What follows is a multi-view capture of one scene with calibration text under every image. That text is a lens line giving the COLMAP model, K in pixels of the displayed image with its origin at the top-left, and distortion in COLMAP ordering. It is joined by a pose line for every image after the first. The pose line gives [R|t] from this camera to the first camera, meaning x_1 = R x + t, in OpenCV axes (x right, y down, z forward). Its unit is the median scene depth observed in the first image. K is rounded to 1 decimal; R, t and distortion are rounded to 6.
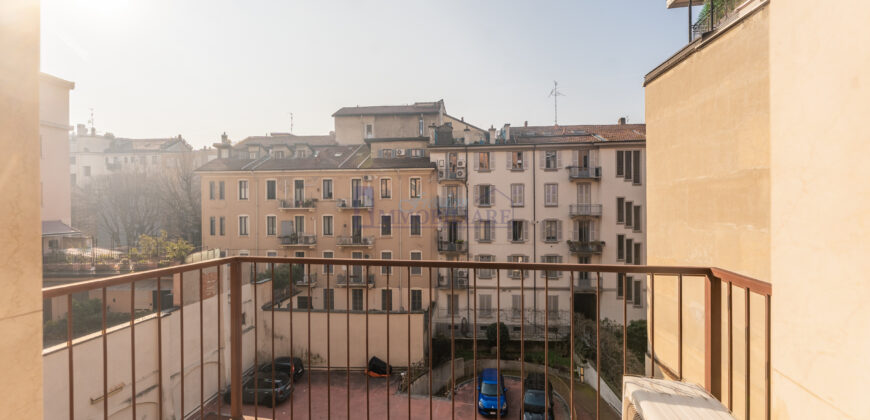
lens RADIAL K [[341.8, 0, 439.2], [0, 341.8, 213.3], [0, 0, 1]] dist [0.001474, -0.002152]
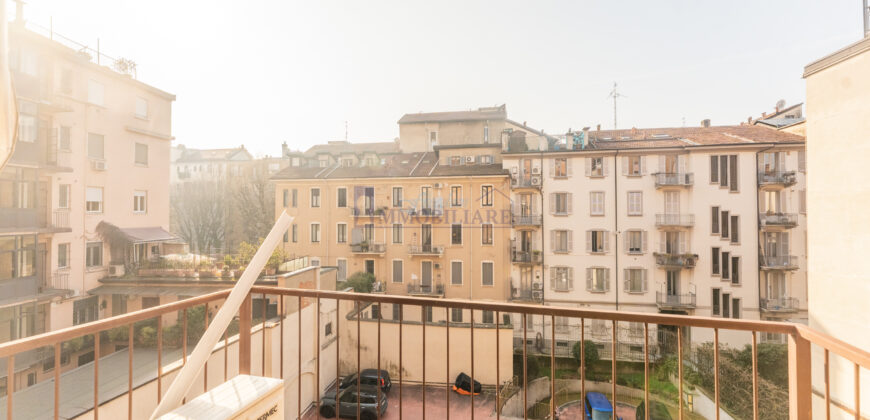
lens RADIAL K [[341.8, 0, 432.6], [0, 341.8, 213.3], [0, 0, 1]] dist [0.001474, -0.002152]
pose [[0.996372, 0.004690, -0.084981, -0.143067], [-0.006765, 0.999686, -0.024140, -0.000369], [0.084841, 0.024627, 0.996090, 0.026066]]
